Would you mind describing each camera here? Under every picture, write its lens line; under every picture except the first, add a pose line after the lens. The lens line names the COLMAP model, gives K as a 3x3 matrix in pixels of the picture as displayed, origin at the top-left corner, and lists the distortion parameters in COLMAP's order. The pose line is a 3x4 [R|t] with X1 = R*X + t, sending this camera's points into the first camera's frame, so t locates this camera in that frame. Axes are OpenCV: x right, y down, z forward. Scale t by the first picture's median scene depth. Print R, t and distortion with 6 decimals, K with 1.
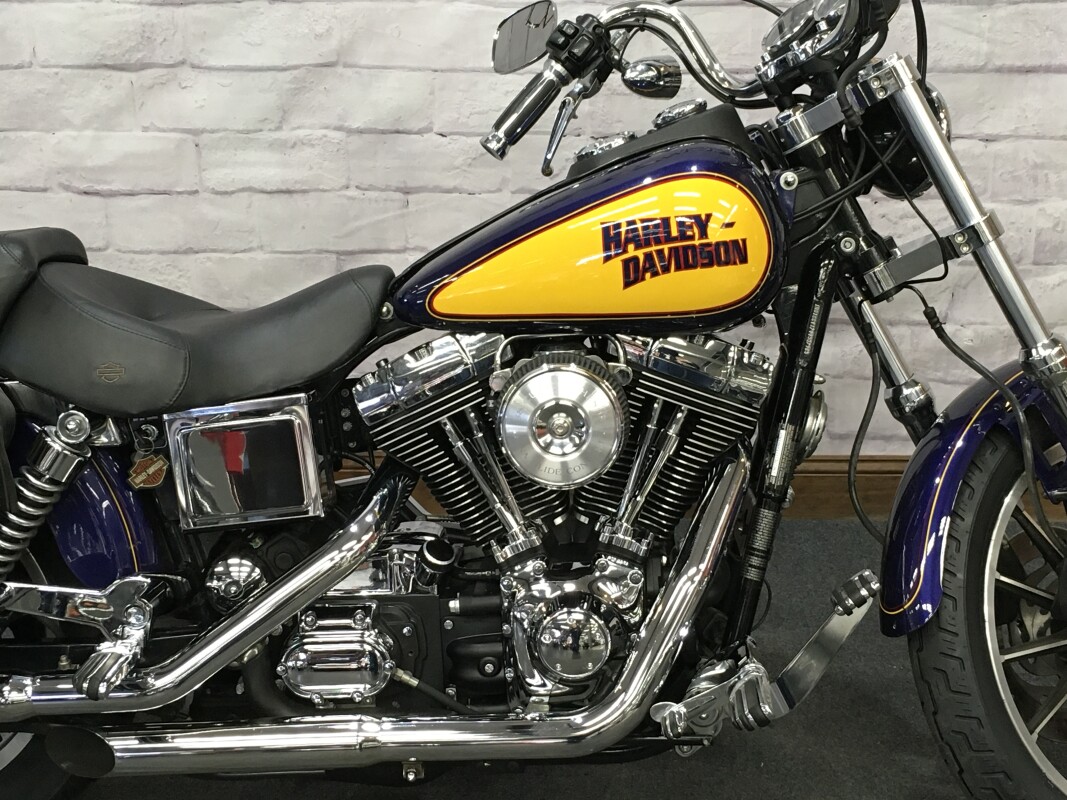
lens RADIAL K [[1716.1, 0, 533.5], [0, 1716.1, 400.0], [0, 0, 1]] dist [0.042010, 0.120818]
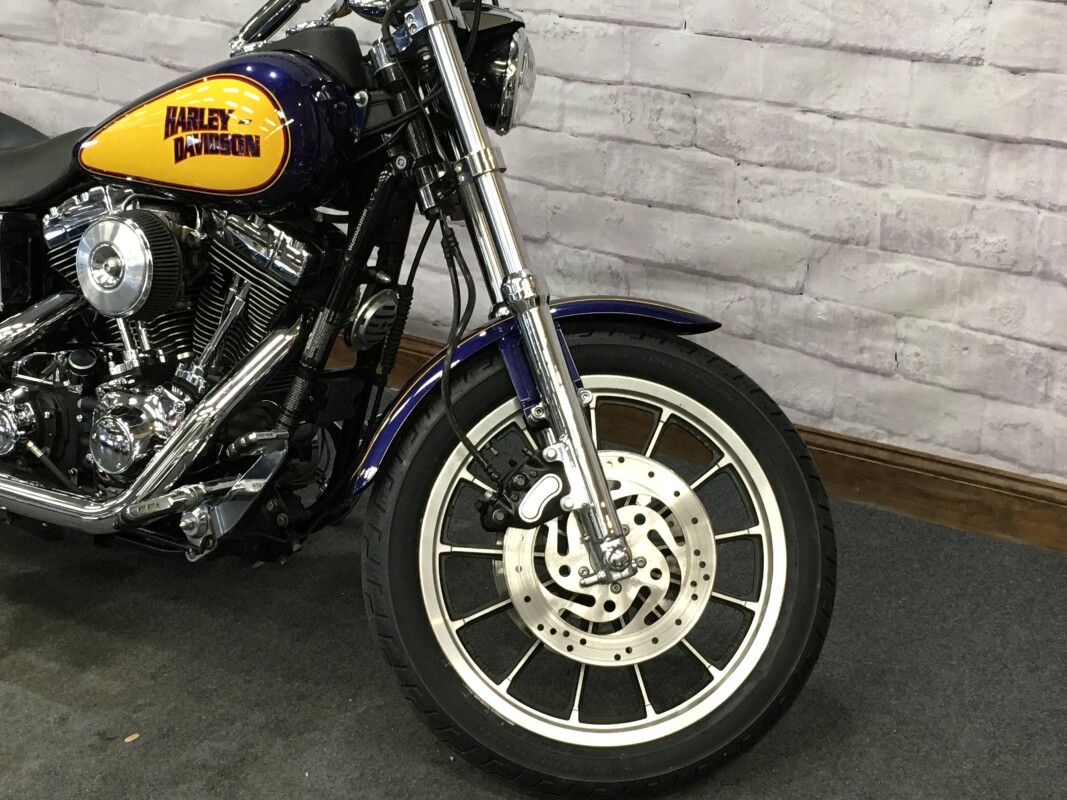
lens RADIAL K [[1716.1, 0, 533.5], [0, 1716.1, 400.0], [0, 0, 1]] dist [0.042010, 0.120818]
pose [[0.876003, 0.204049, -0.437015, 0.575486], [-0.193390, 0.978671, 0.069303, -0.023598], [0.441835, 0.023805, 0.896780, 0.018373]]
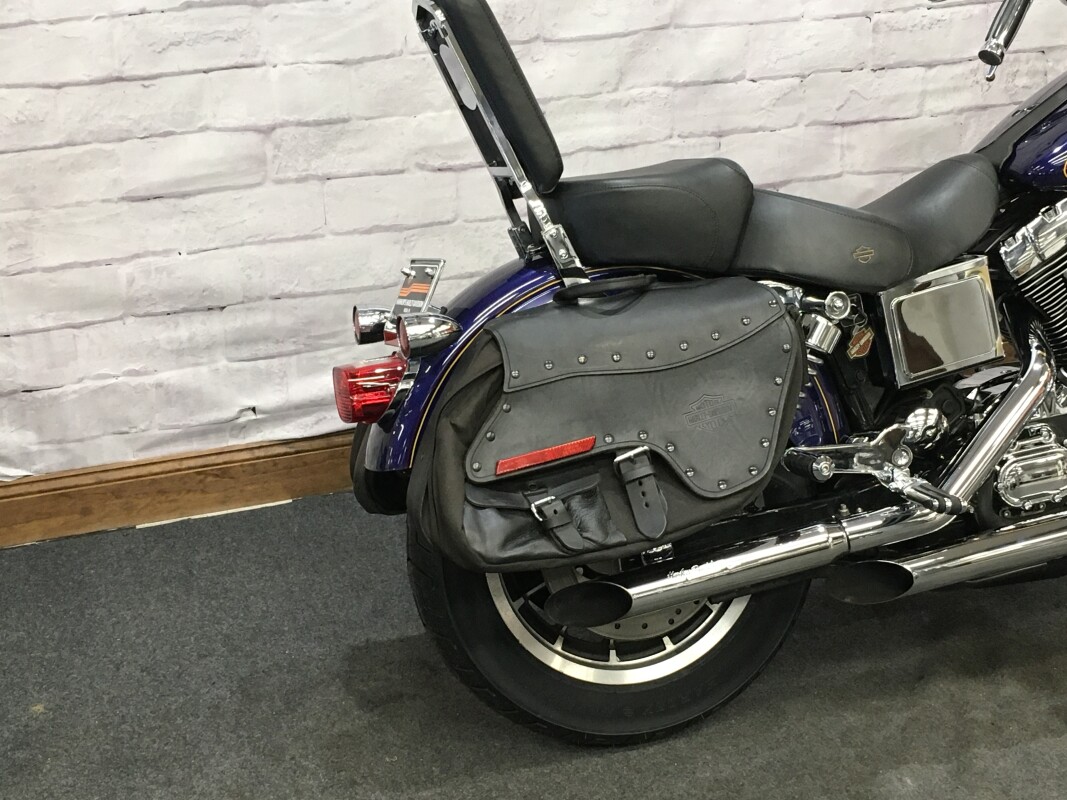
lens RADIAL K [[1716.1, 0, 533.5], [0, 1716.1, 400.0], [0, 0, 1]] dist [0.042010, 0.120818]
pose [[0.935801, -0.151914, 0.318117, -0.588685], [0.159946, 0.987125, 0.000881, 0.031434], [-0.314155, 0.050057, 0.948051, -0.030101]]
